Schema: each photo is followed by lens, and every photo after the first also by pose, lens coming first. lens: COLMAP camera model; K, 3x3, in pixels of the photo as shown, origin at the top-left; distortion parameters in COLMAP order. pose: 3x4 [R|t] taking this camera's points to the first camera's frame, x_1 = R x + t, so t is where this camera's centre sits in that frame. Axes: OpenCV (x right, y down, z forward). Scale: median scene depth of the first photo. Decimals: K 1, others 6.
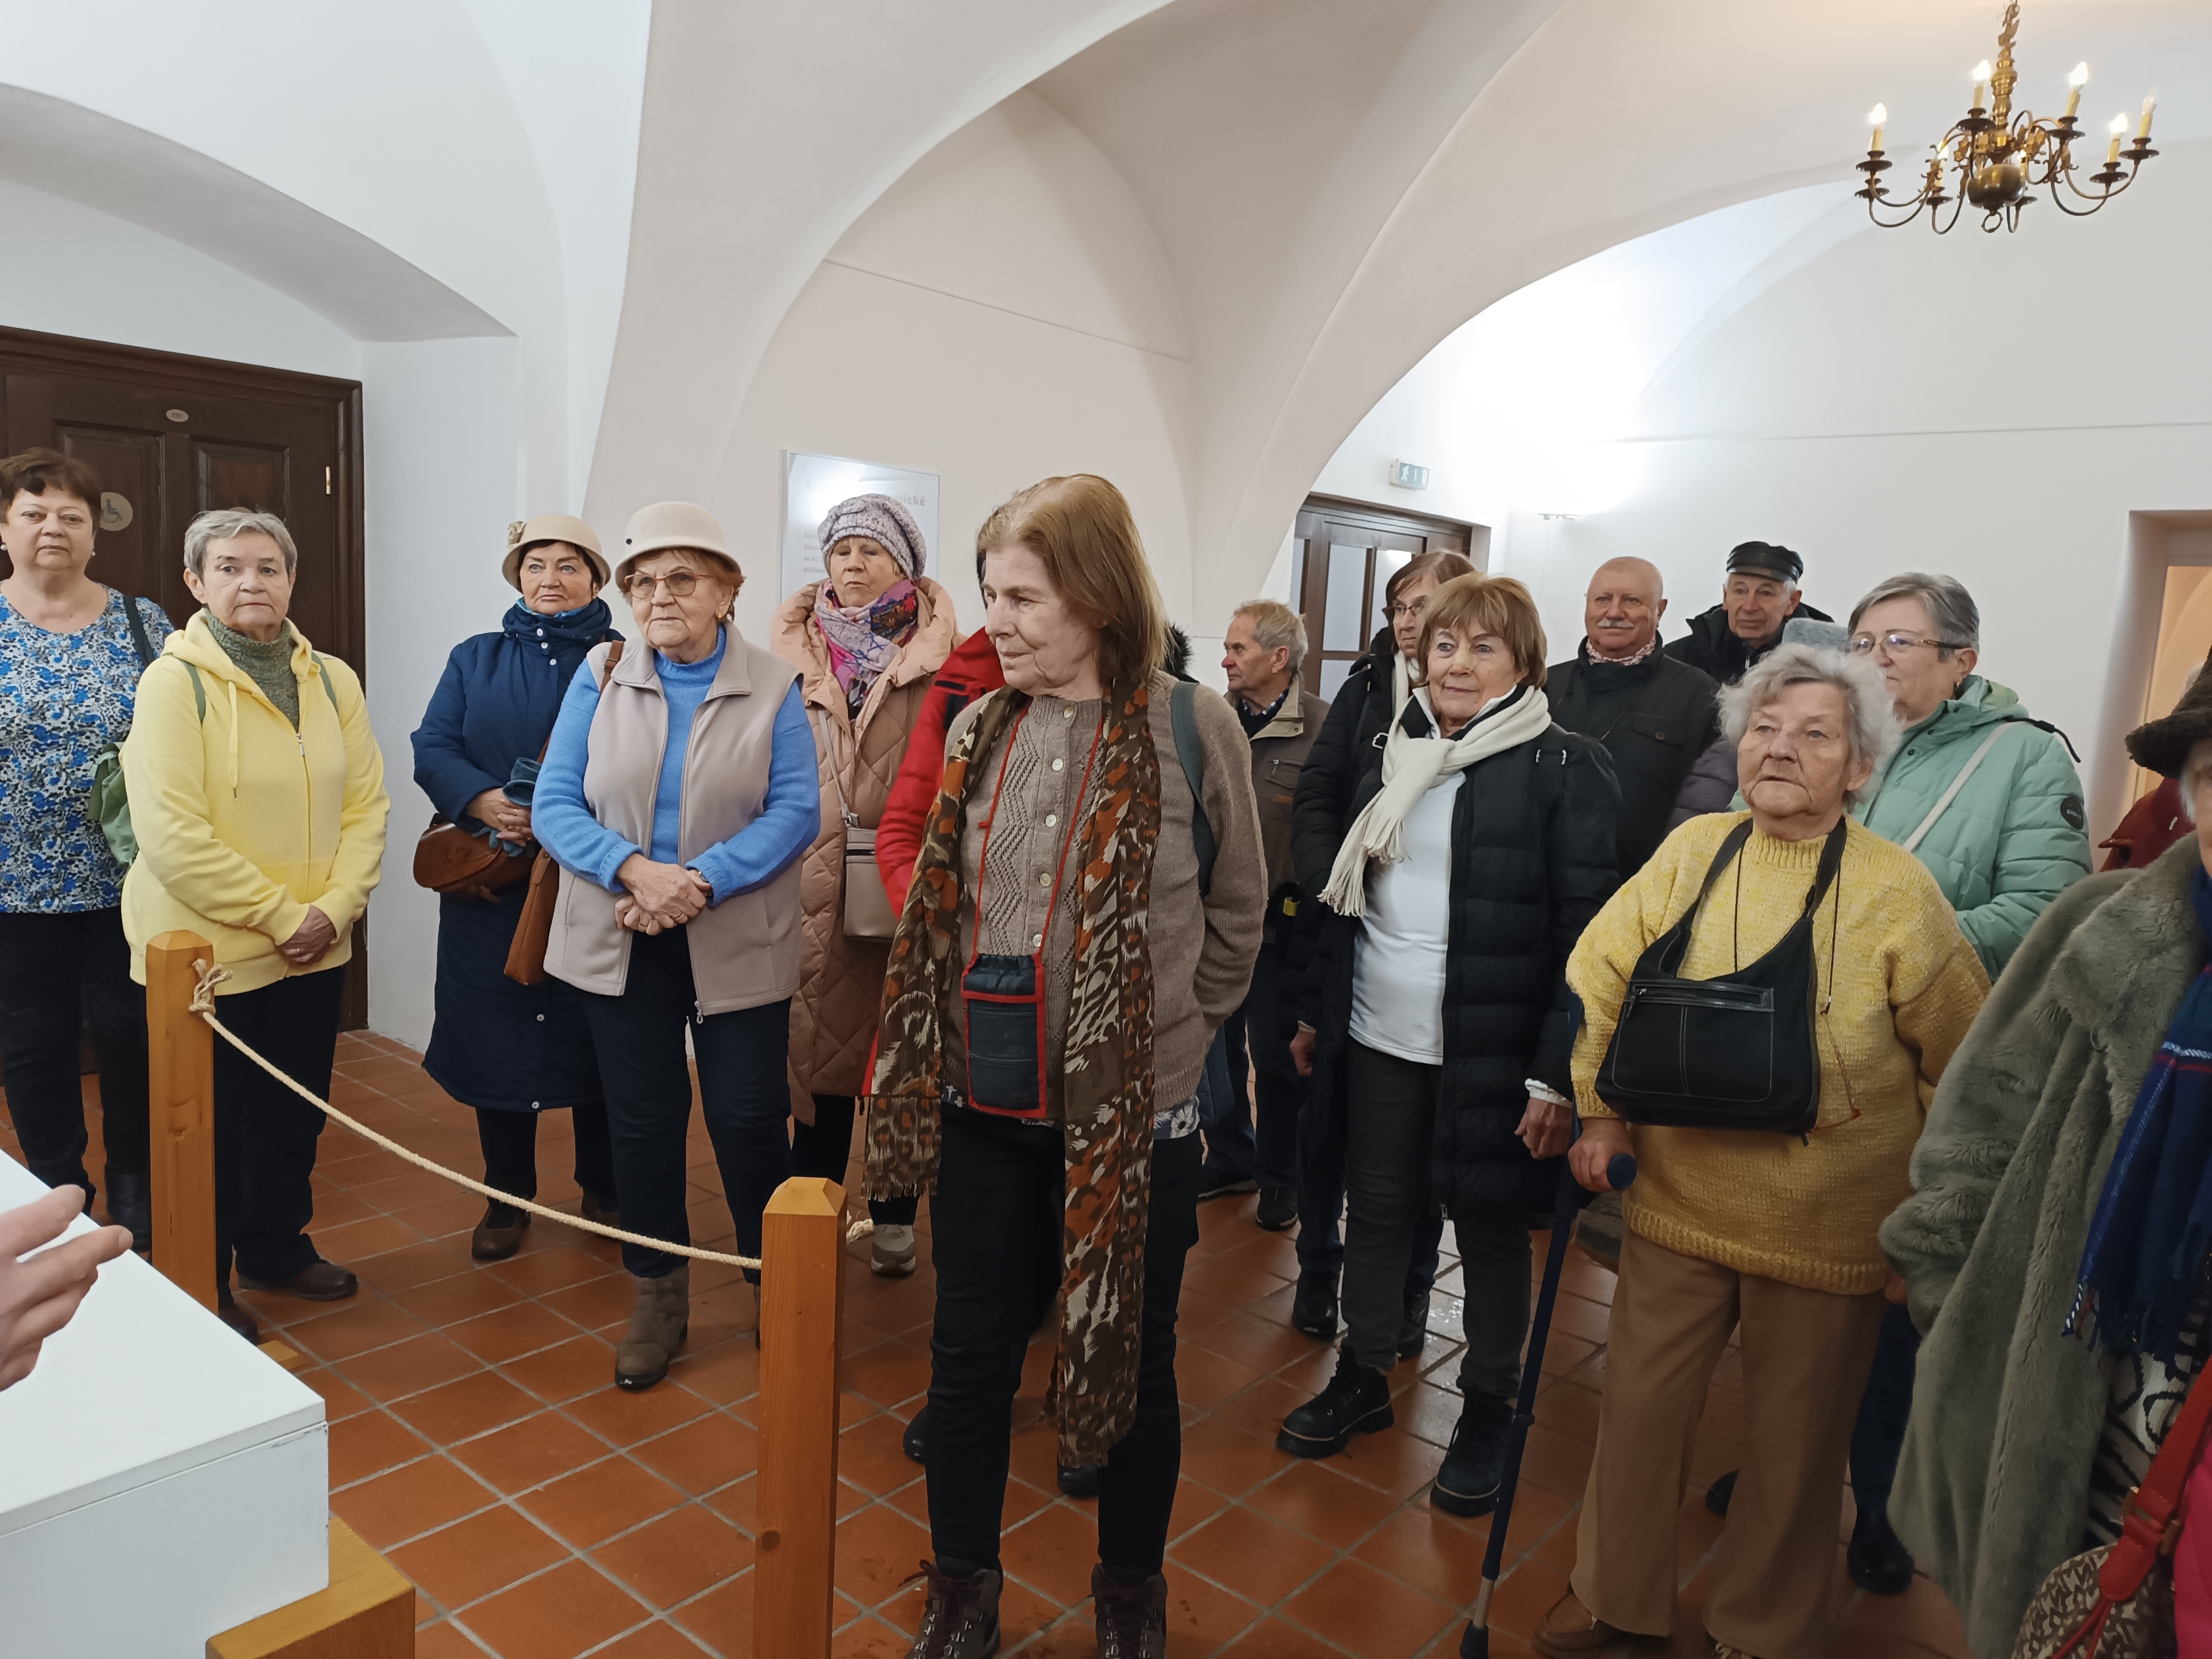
lens RADIAL K [[1584.9, 0, 1097.1], [0, 1584.9, 827.8], [0, 0, 1]] dist [0.040520, -0.035311]
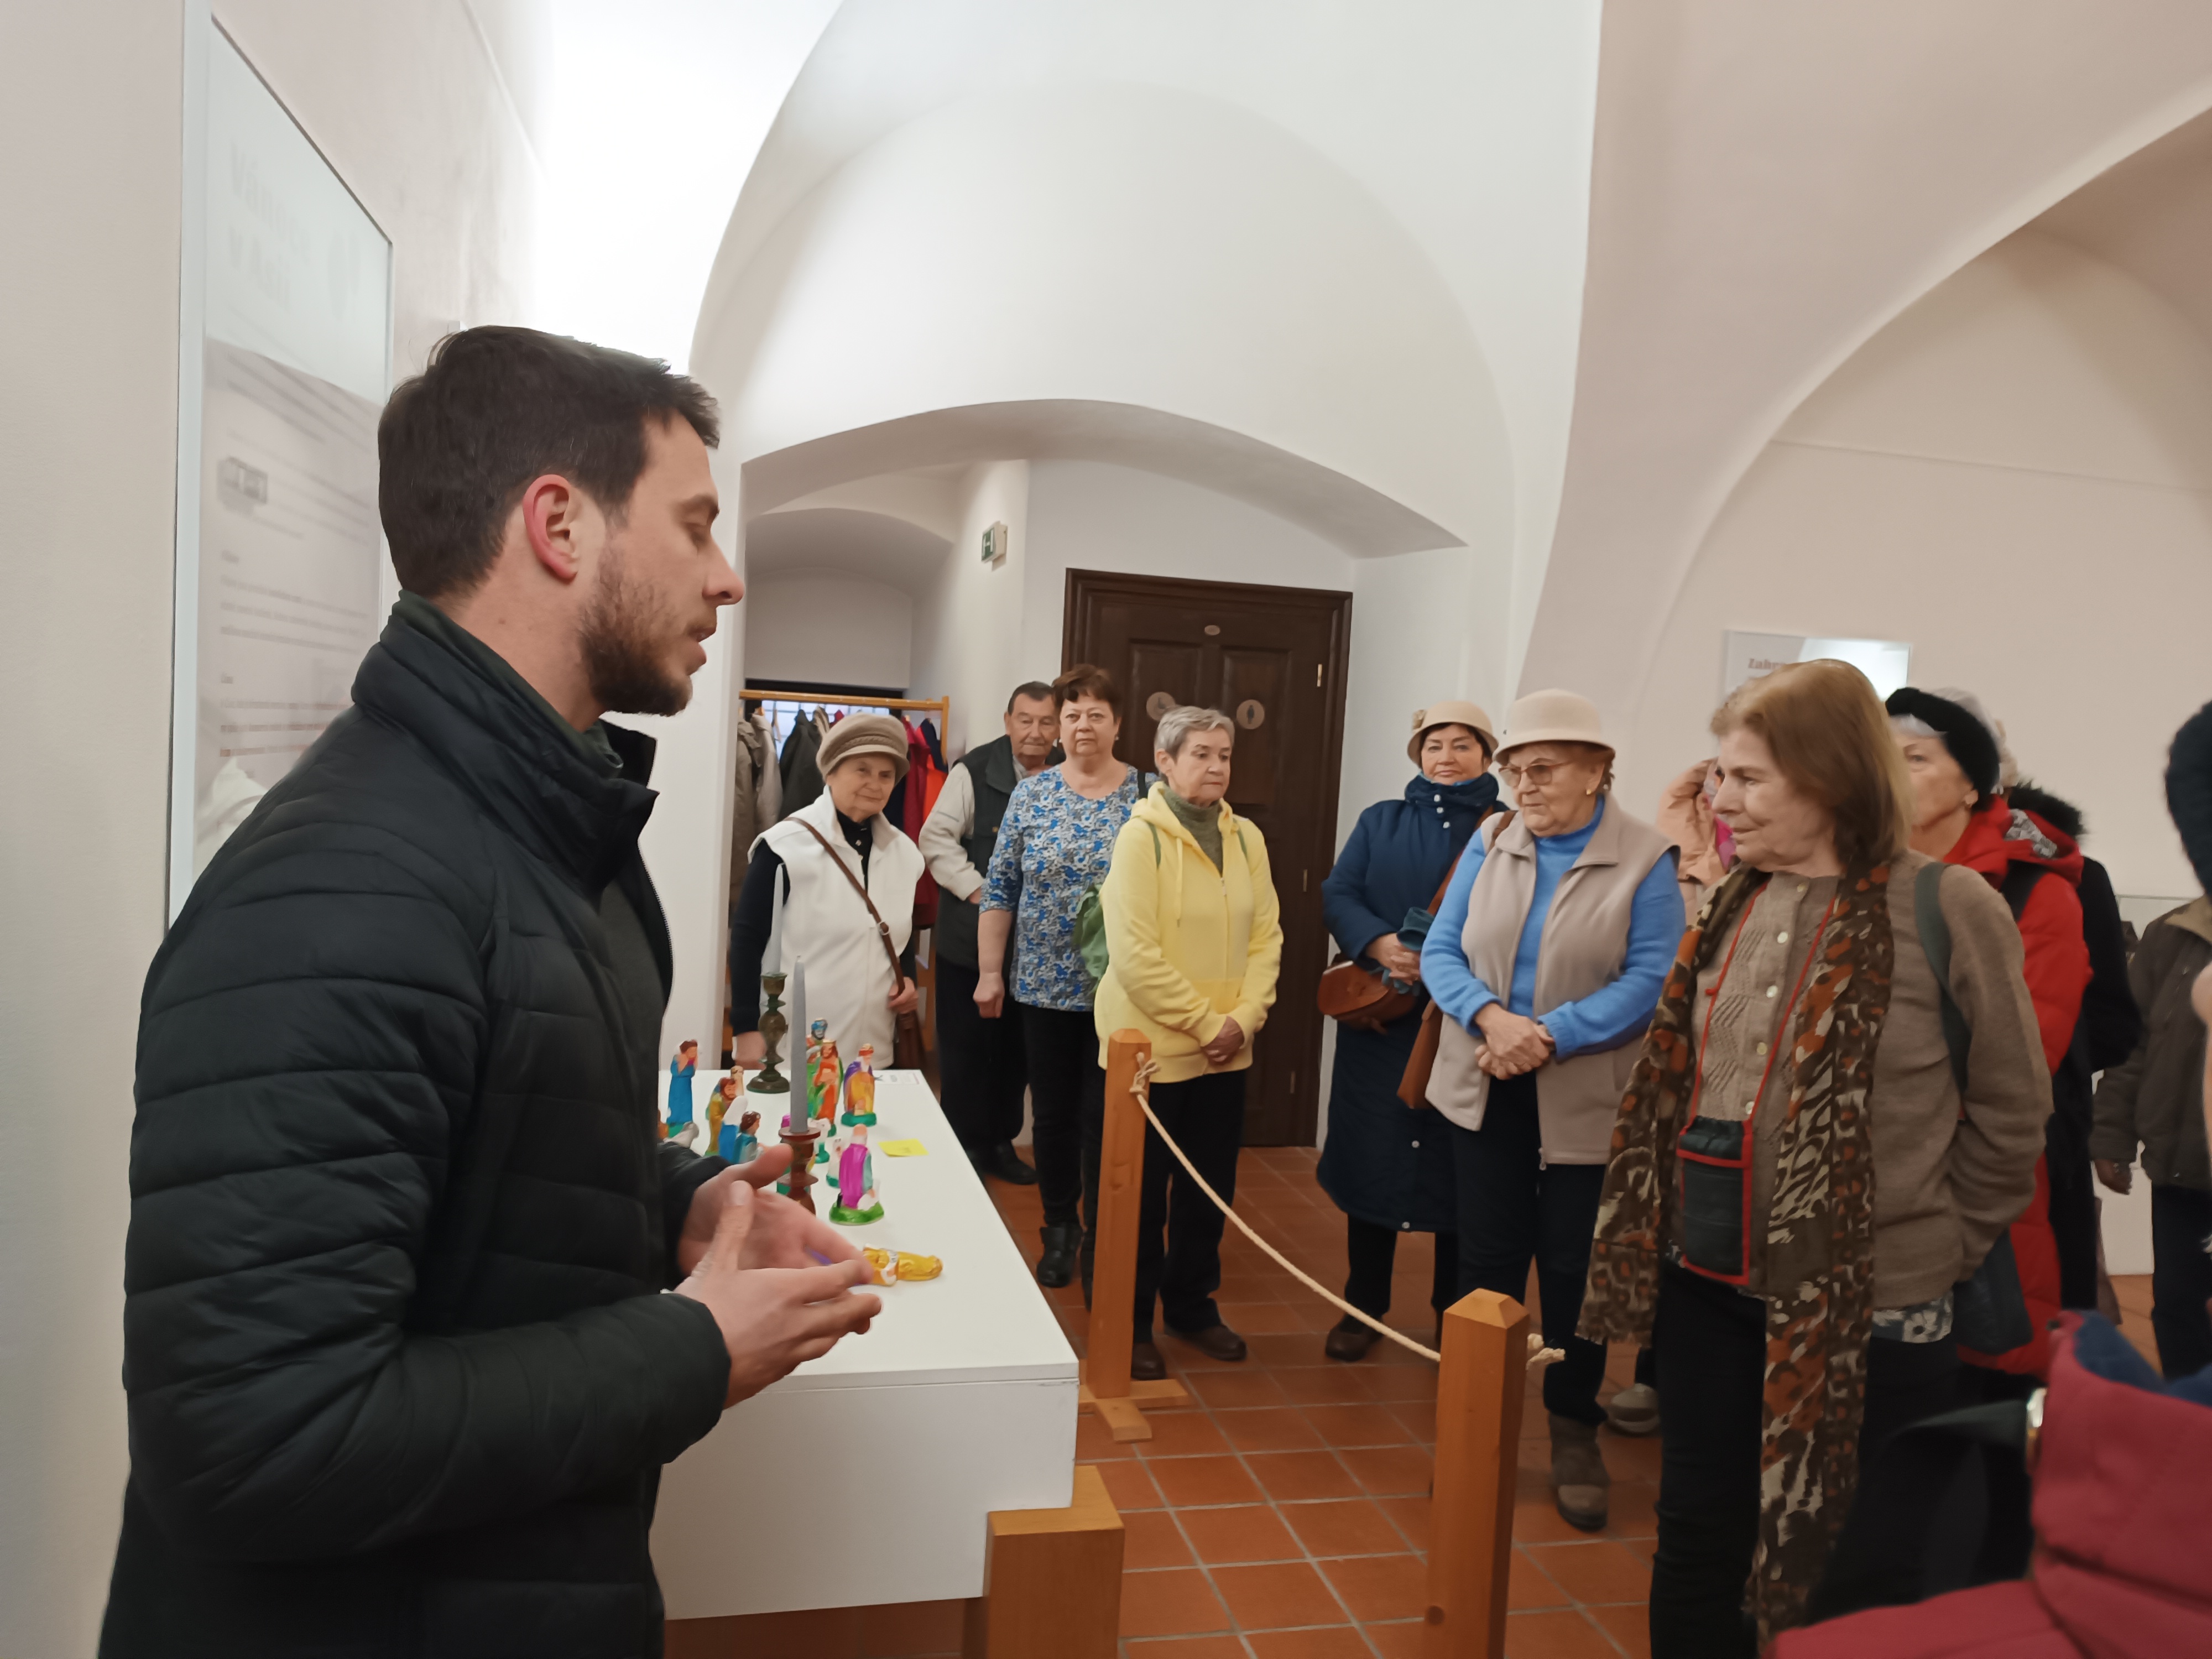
lens RADIAL K [[1584.9, 0, 1097.1], [0, 1584.9, 827.8], [0, 0, 1]] dist [0.040520, -0.035311]
pose [[0.809503, 0.025418, -0.586566, 0.216211], [-0.089216, 0.992786, -0.080103, 0.012337], [0.580298, 0.117175, 0.805931, -0.089471]]
